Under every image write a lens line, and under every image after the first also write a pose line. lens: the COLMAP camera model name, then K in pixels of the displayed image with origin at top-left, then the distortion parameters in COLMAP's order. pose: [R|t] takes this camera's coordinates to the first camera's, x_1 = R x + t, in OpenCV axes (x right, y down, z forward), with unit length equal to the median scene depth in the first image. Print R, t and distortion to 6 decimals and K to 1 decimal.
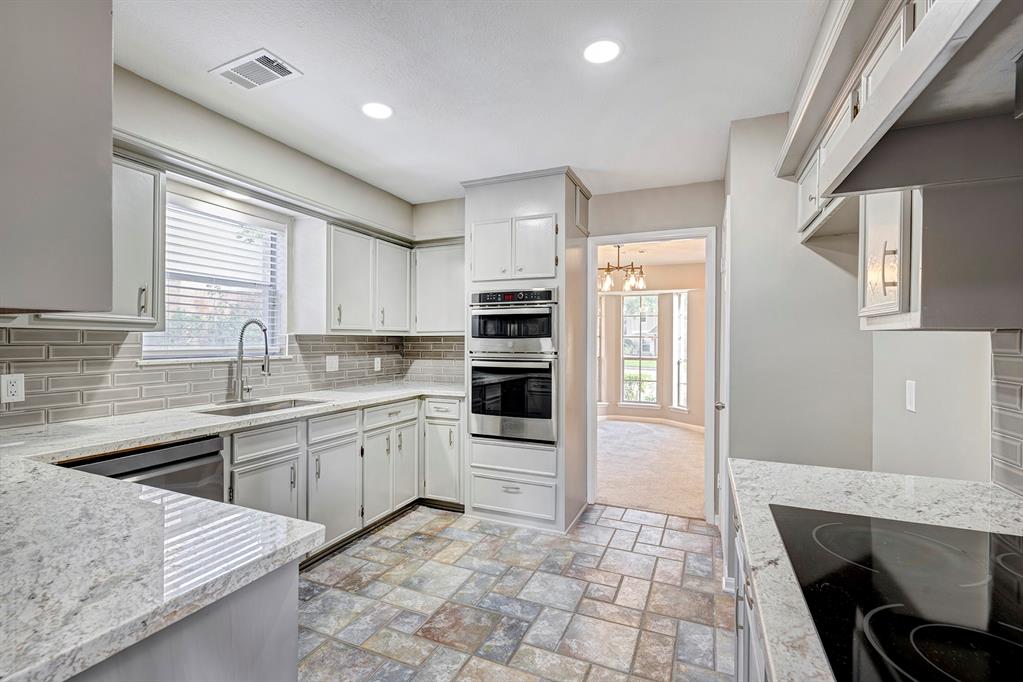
lens RADIAL K [[460.2, 0, 504.2], [0, 460.2, 340.3], [0, 0, 1]] dist [-0.004717, 0.000612]
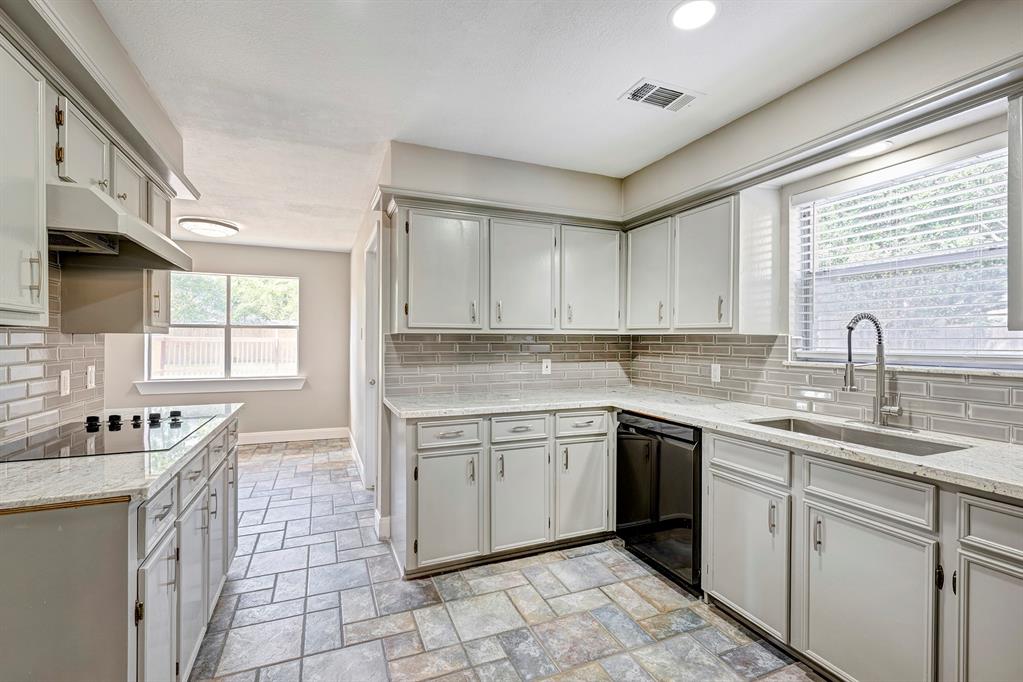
lens RADIAL K [[441.6, 0, 508.1], [0, 441.6, 342.1], [0, 0, 1]] dist [-0.002100, 0.001344]
pose [[-0.710756, -0.007747, -0.703396, 0.483909], [-0.009668, 0.999952, -0.001244, 0.009133], [0.703372, 0.005916, -0.710797, 1.570642]]
